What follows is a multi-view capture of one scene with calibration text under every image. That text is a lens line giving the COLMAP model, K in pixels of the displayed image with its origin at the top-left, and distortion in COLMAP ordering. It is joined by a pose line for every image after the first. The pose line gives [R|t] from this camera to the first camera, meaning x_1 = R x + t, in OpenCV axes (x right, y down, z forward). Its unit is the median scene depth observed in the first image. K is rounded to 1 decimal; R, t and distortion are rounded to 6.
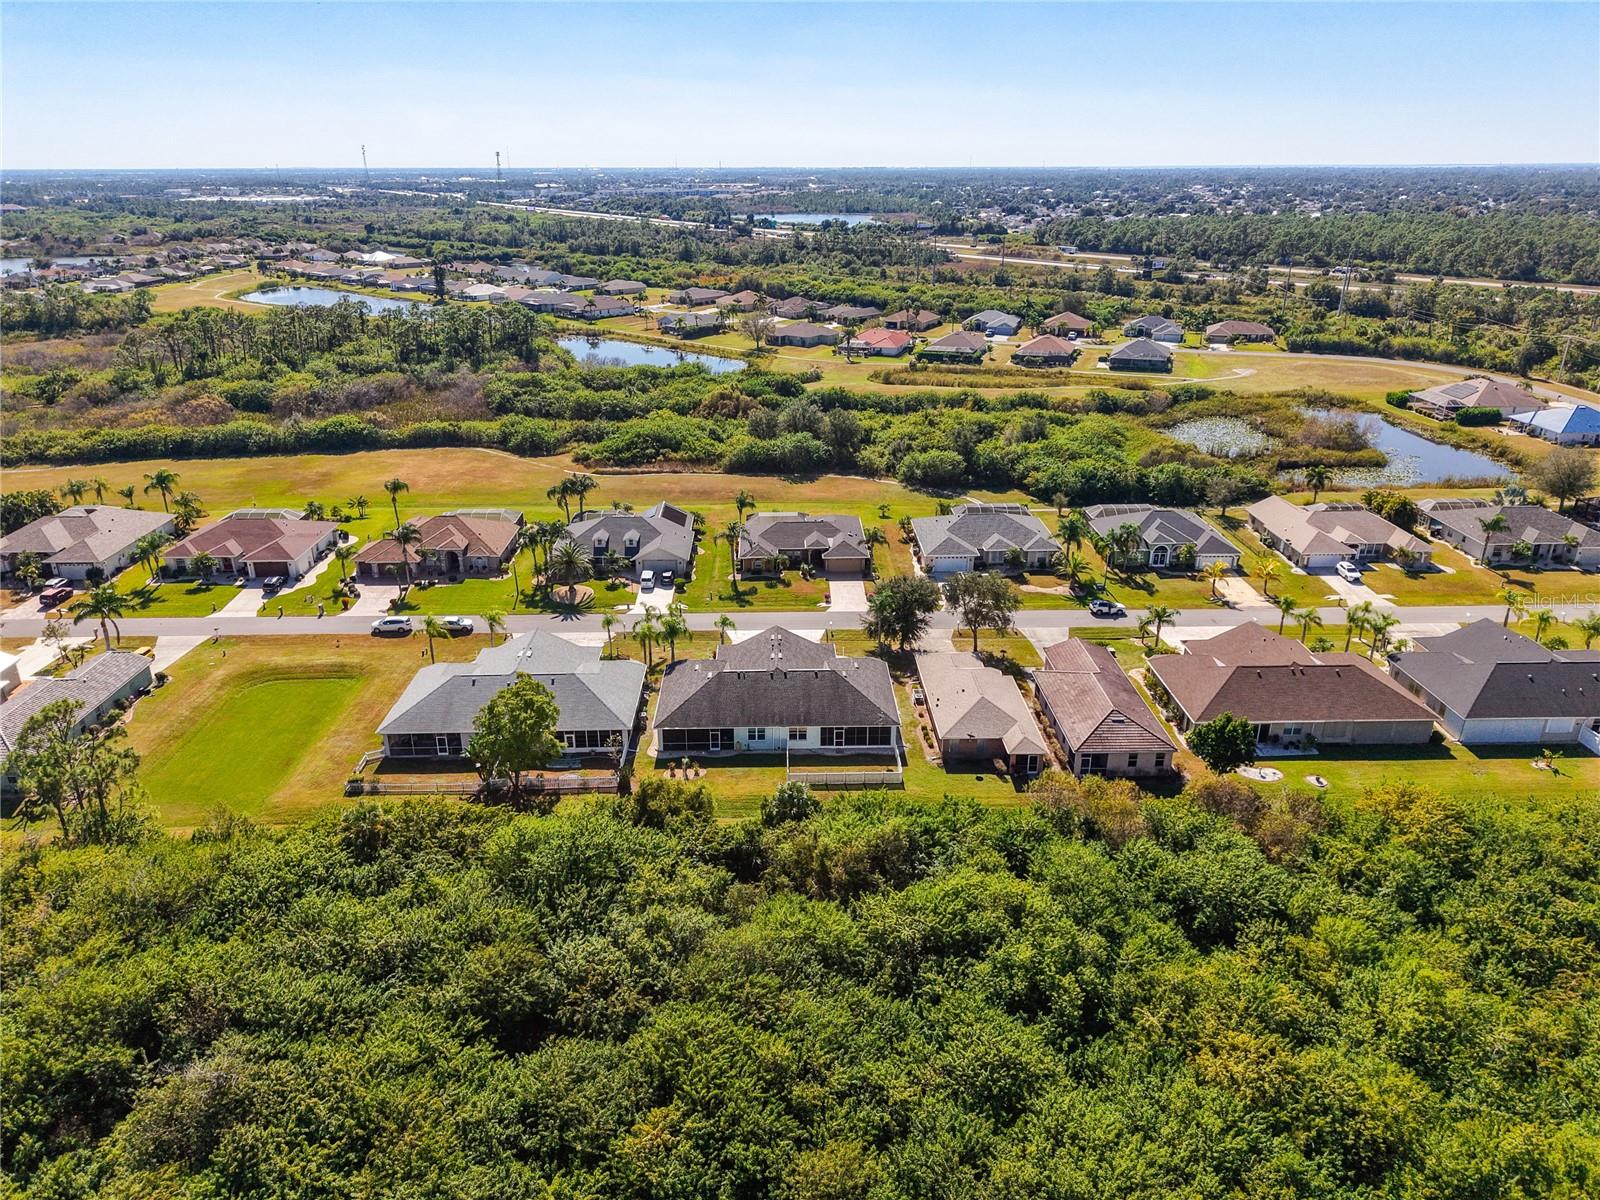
lens RADIAL K [[1064.5, 0, 788.6], [0, 1064.5, 628.8], [0, 0, 1]] dist [0.035175, -0.055292]
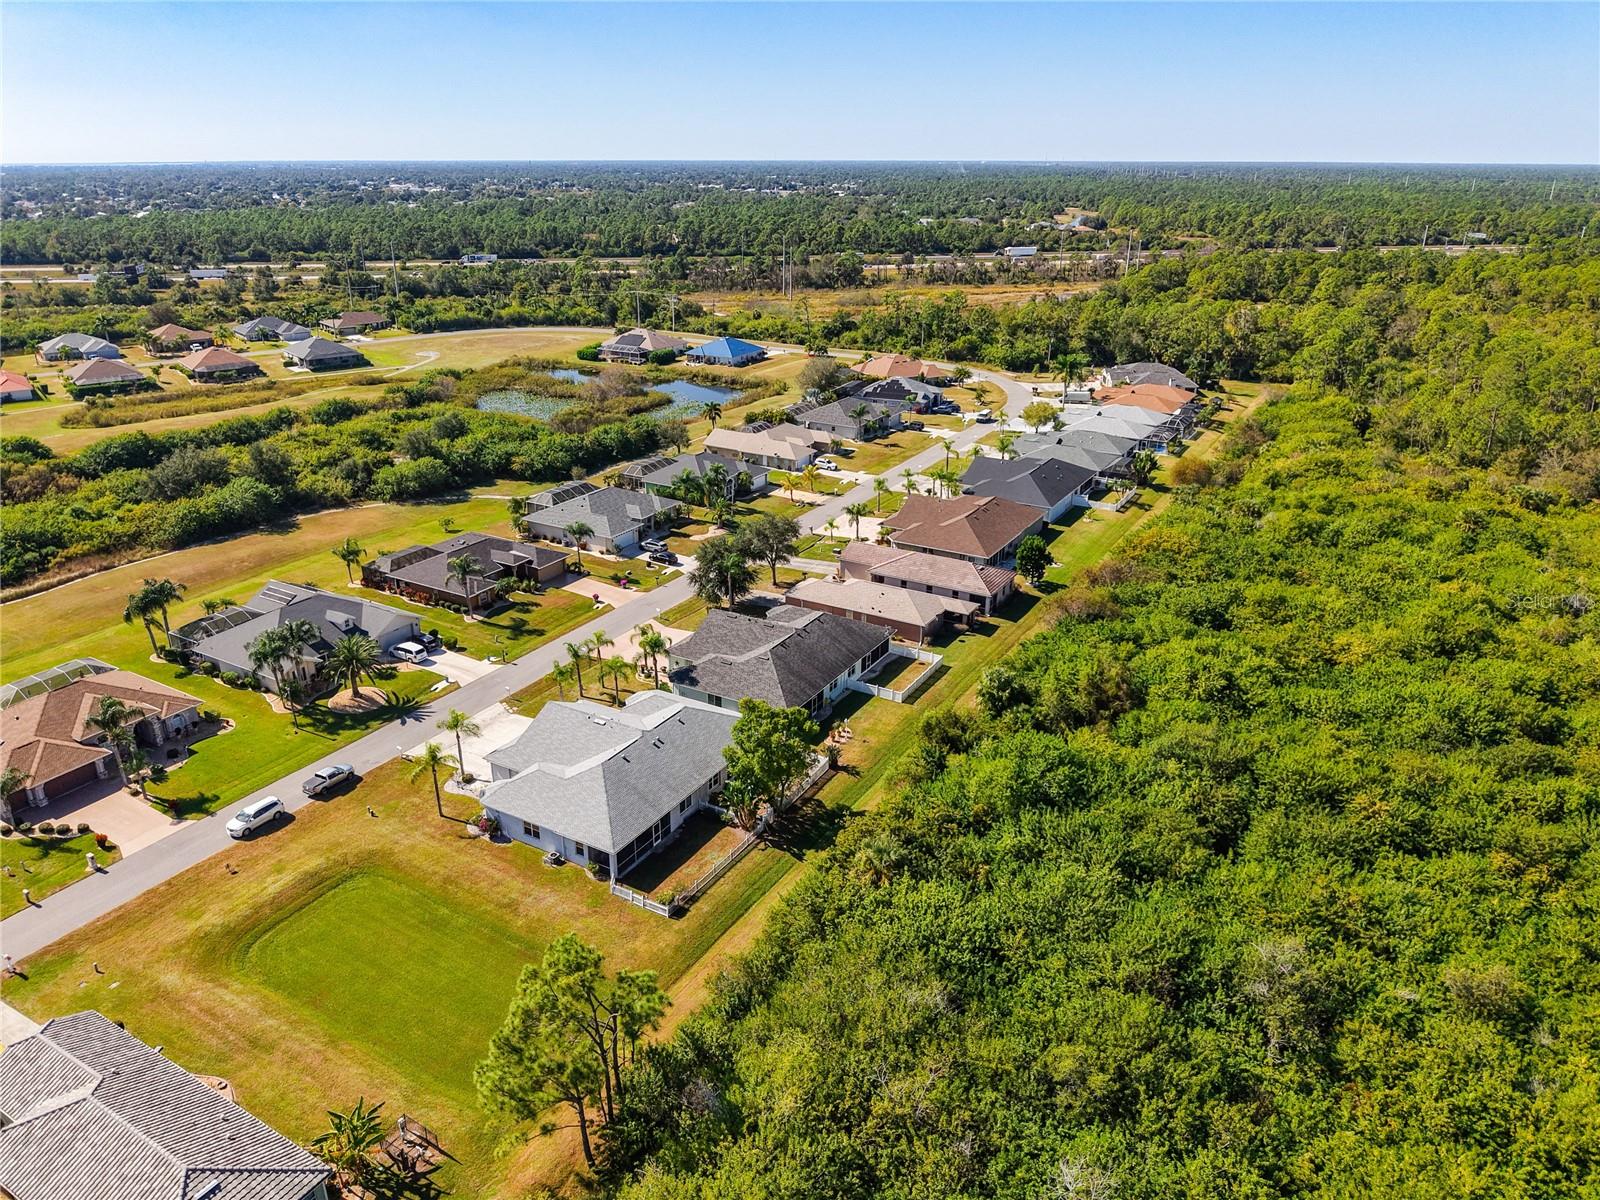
lens RADIAL K [[1087.0, 0, 800.0], [0, 1087.0, 600.0], [0, 0, 1]] dist [0.002051, -0.005745]
pose [[0.520607, -0.313574, 0.794128, -0.638297], [0.331083, 0.931480, 0.150762, -0.112403], [-0.786990, 0.184434, 0.588754, 0.259968]]
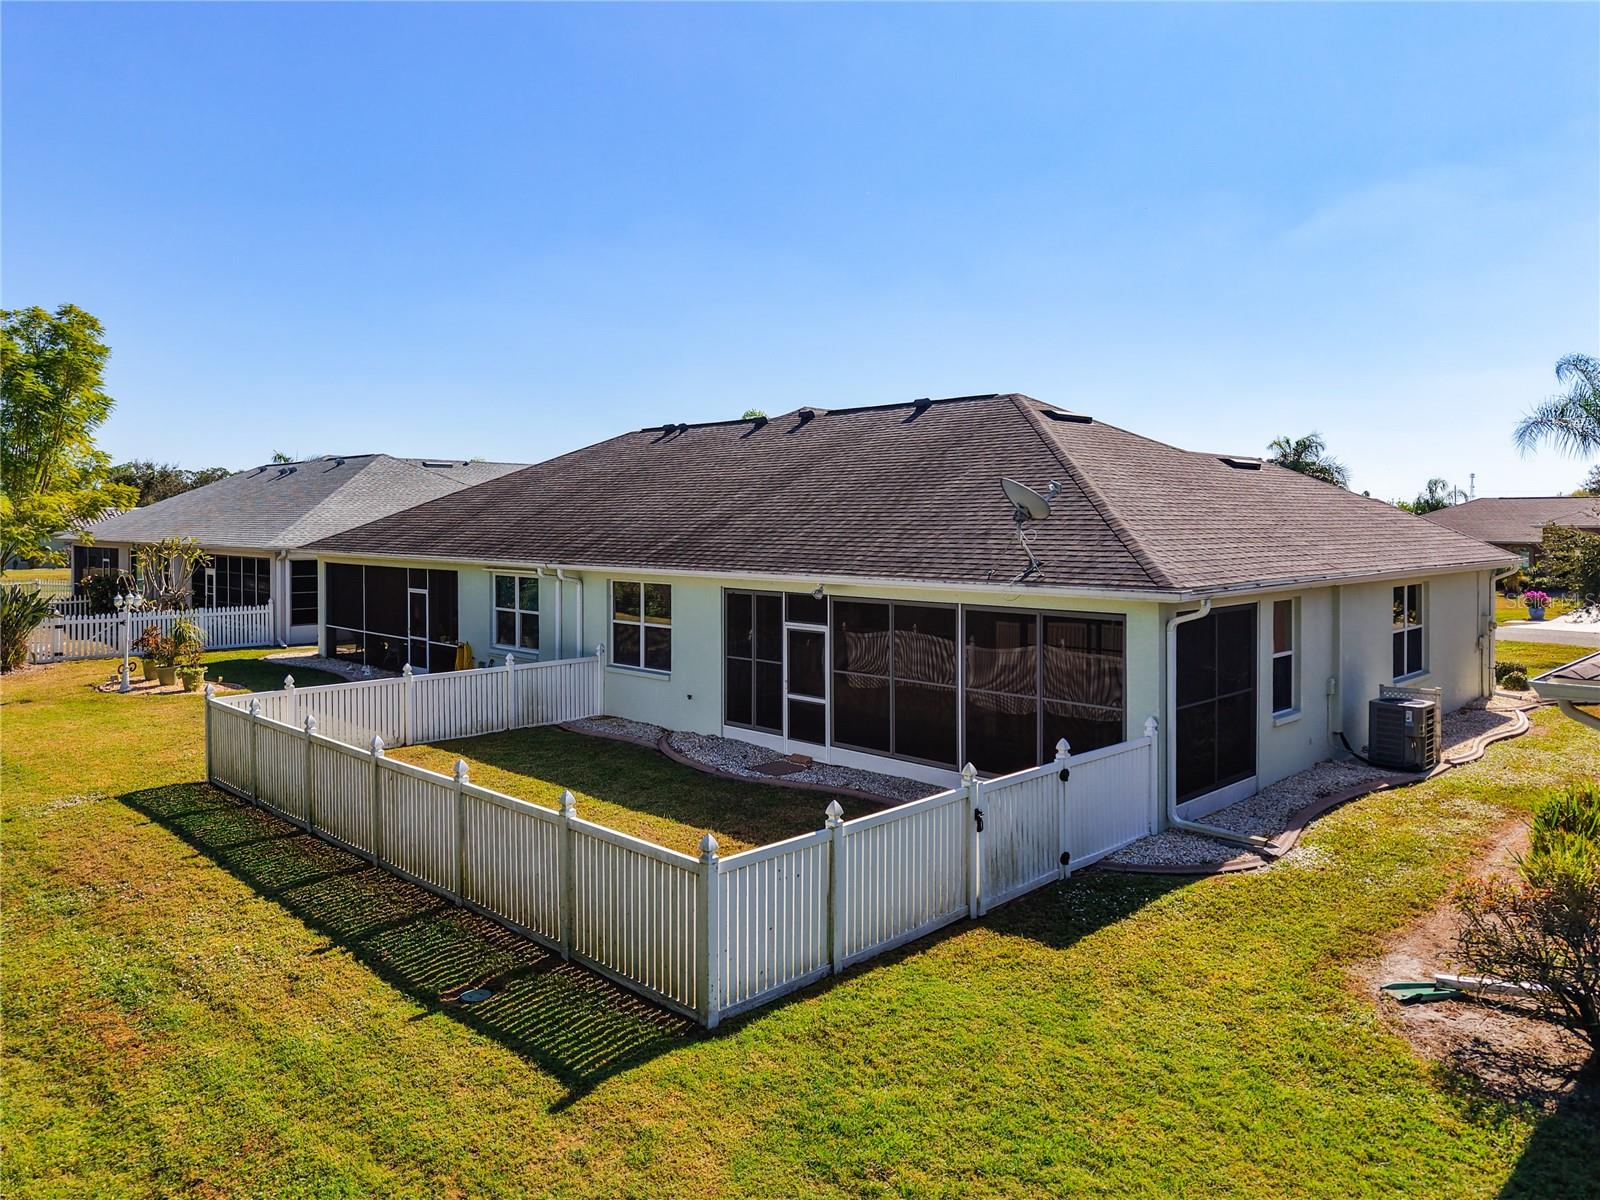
lens RADIAL K [[1106.2, 0, 808.0], [0, 1106.2, 550.6], [0, 0, 1]] dist [0.008344, -0.002223]
pose [[0.695895, 0.023324, -0.717765, 0.113002], [-0.288174, 0.924544, -0.249350, 0.088917], [0.657789, 0.380362, 0.650107, 0.639229]]
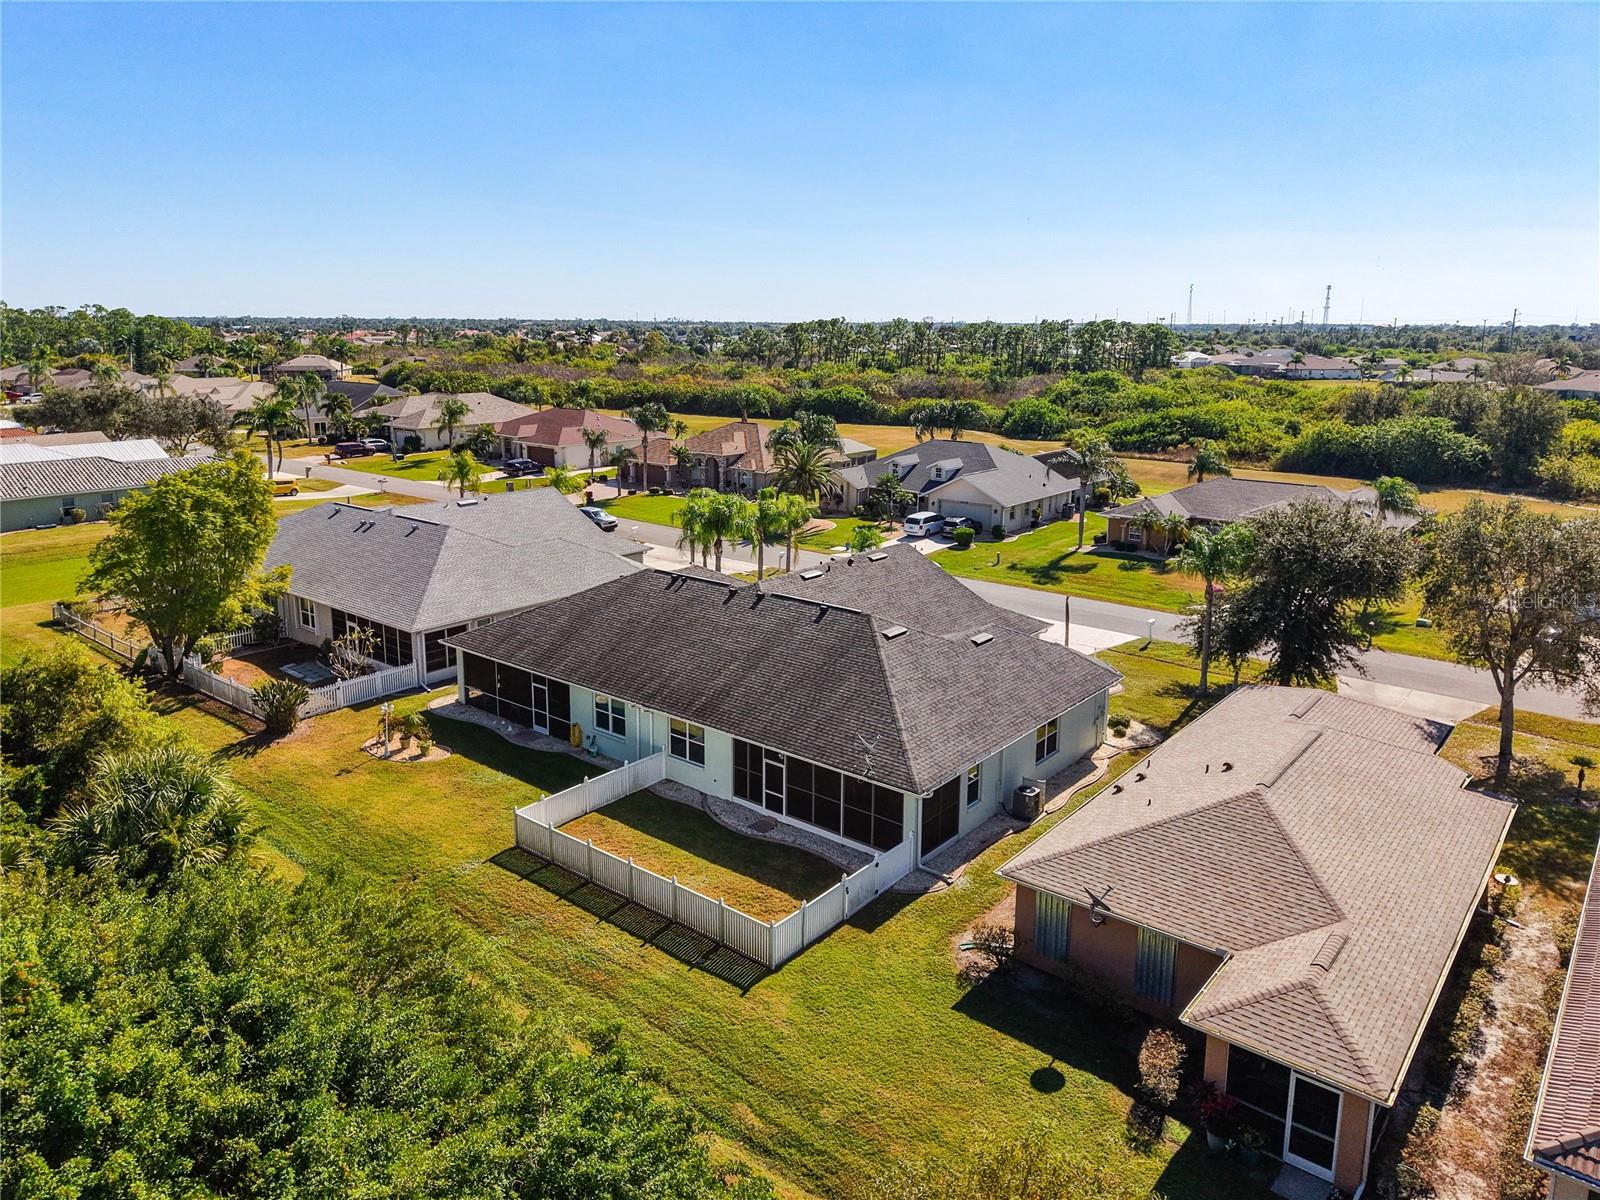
lens RADIAL K [[1096.0, 0, 799.0], [0, 1096.0, 551.2], [0, 0, 1]] dist [-0.000500, -0.005259]
pose [[0.763032, 0.140562, -0.630892, 0.186197], [-0.263915, 0.958750, -0.105584, 0.047185], [0.590026, 0.247066, 0.768653, 0.516935]]
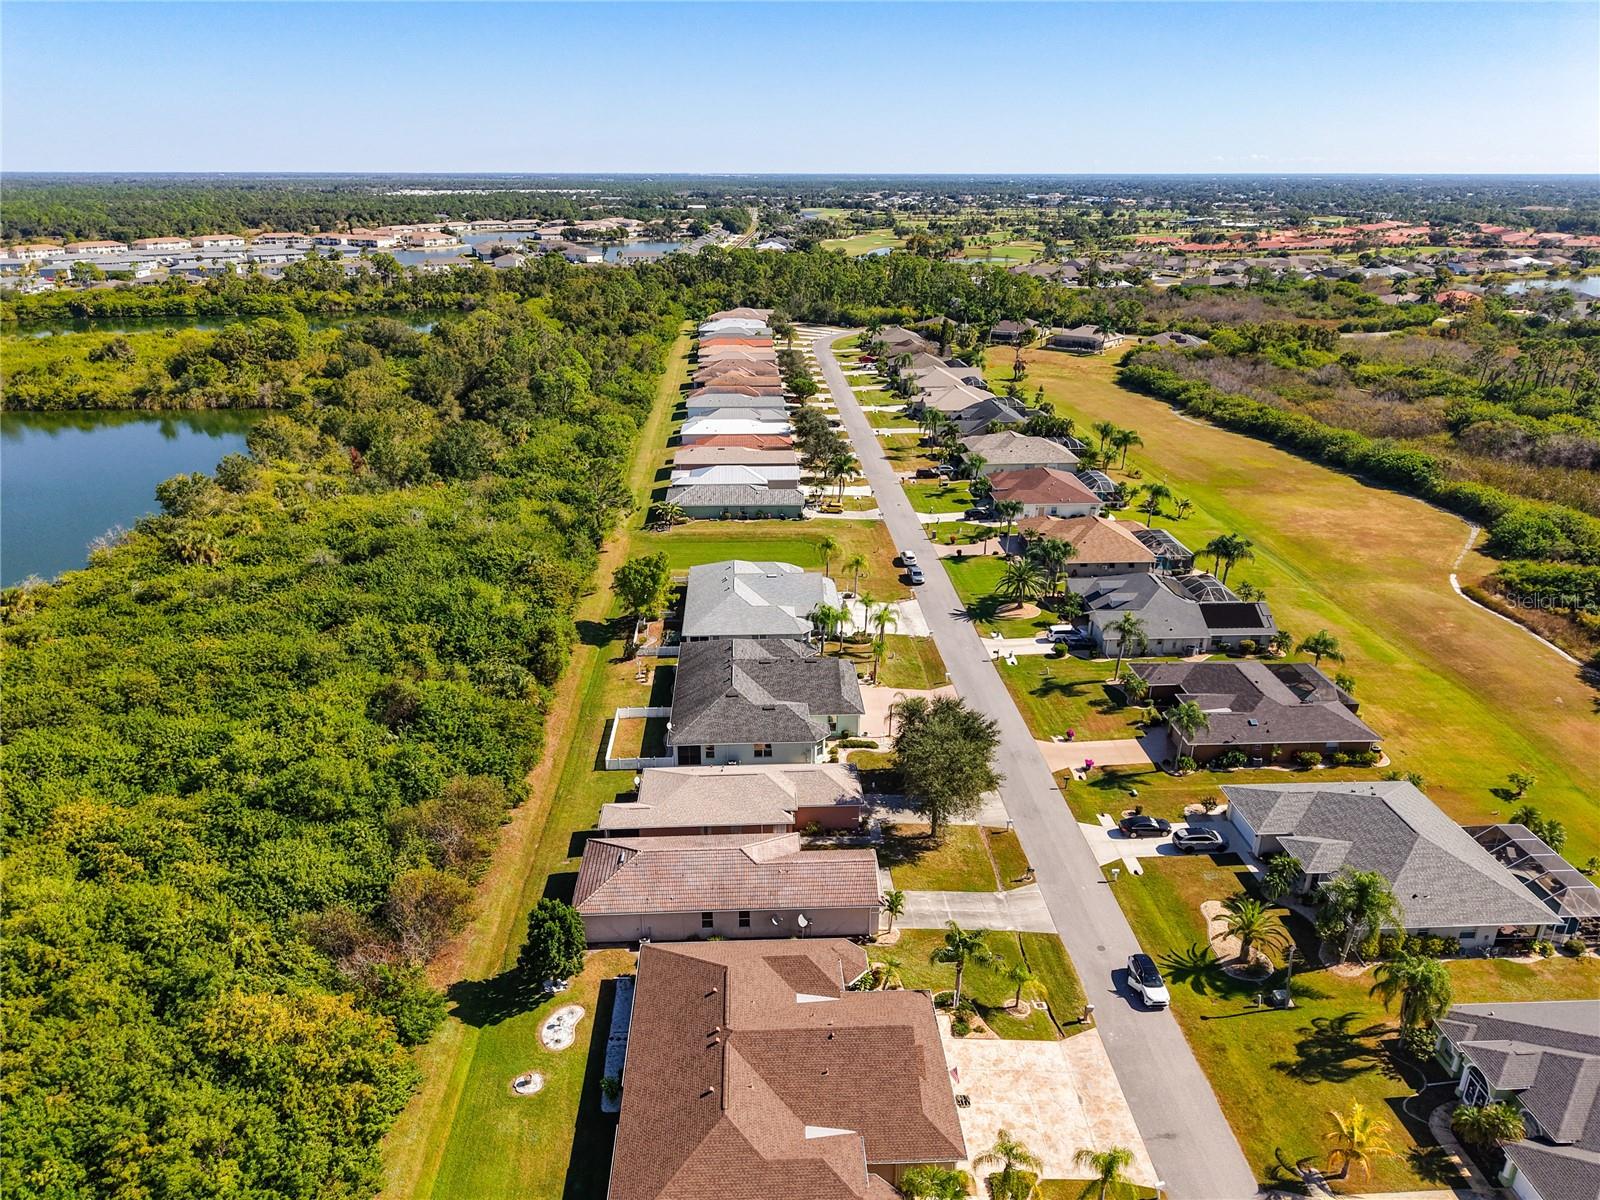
lens RADIAL K [[1087.0, 0, 800.0], [0, 1087.0, 600.0], [0, 0, 1]] dist [0.002051, -0.005745]
pose [[0.029448, 0.367217, -0.929669, 0.701150], [-0.396990, 0.857869, 0.326282, -0.282750], [0.917350, 0.359461, 0.171044, 0.635401]]
